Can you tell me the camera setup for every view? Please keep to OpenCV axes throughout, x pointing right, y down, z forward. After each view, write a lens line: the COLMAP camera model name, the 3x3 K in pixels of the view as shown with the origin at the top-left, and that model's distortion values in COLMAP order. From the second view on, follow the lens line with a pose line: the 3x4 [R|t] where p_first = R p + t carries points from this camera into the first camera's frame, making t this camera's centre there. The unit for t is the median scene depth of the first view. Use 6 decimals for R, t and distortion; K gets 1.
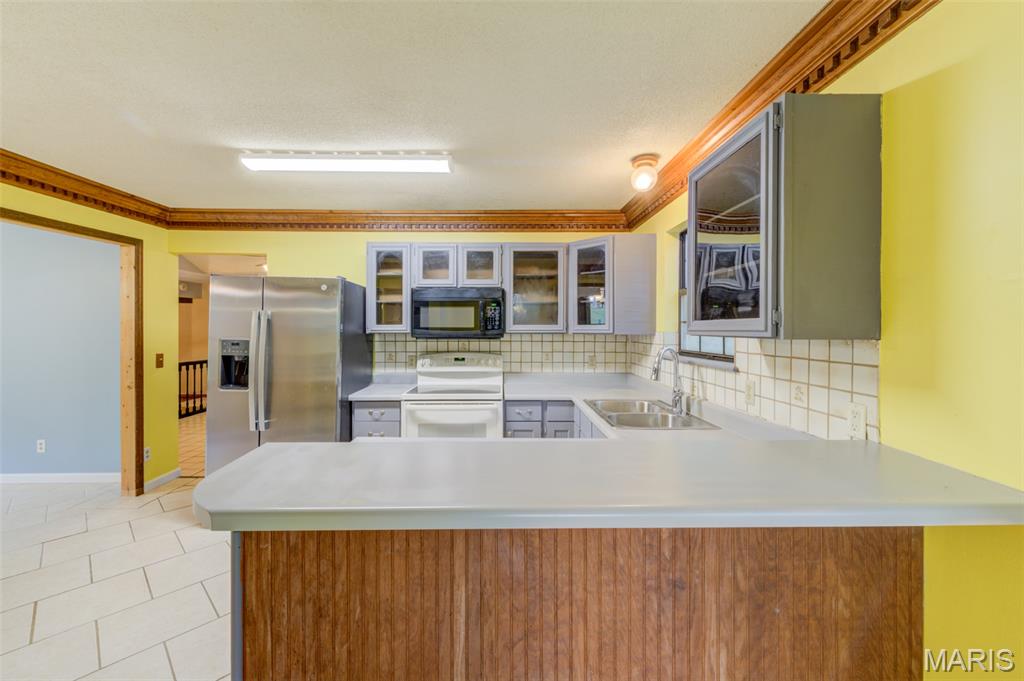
lens RADIAL K [[408.1, 0, 510.5], [0, 408.1, 323.8], [0, 0, 1]] dist [0.002187, -0.000348]
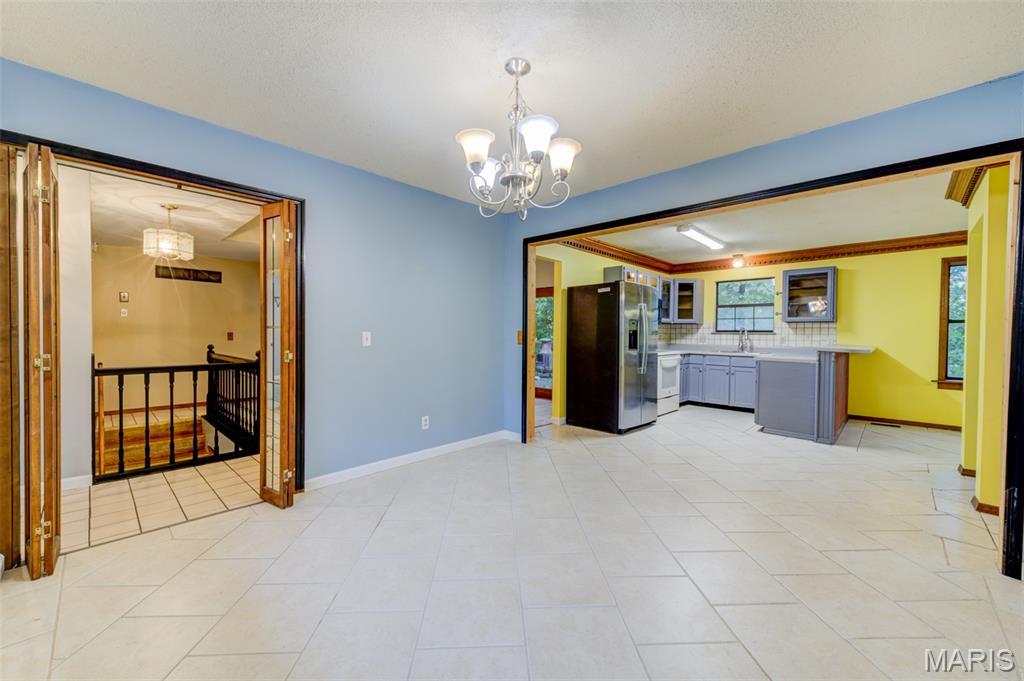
lens RADIAL K [[408.1, 0, 507.9], [0, 408.1, 338.1], [0, 0, 1]] dist [0.002187, -0.000348]
pose [[0.694575, 0.000124, 0.719420, -1.906911], [-0.016545, 0.999738, 0.015802, 0.079403], [-0.719230, -0.022878, 0.694395, 0.178596]]
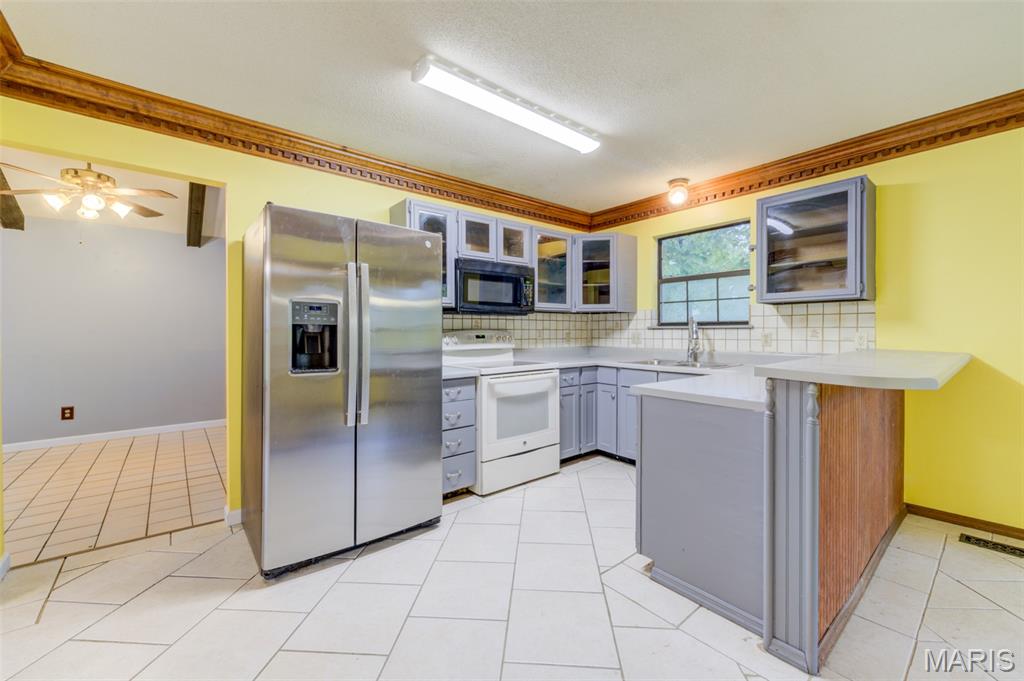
lens RADIAL K [[408.1, 0, 513.6], [0, 408.1, 333.2], [0, 0, 1]] dist [0.002187, -0.000348]
pose [[0.774512, -0.006035, 0.632530, -0.736910], [-0.001396, 0.999936, 0.011250, 0.072527], [-0.632557, -0.009596, 0.774454, 0.206561]]
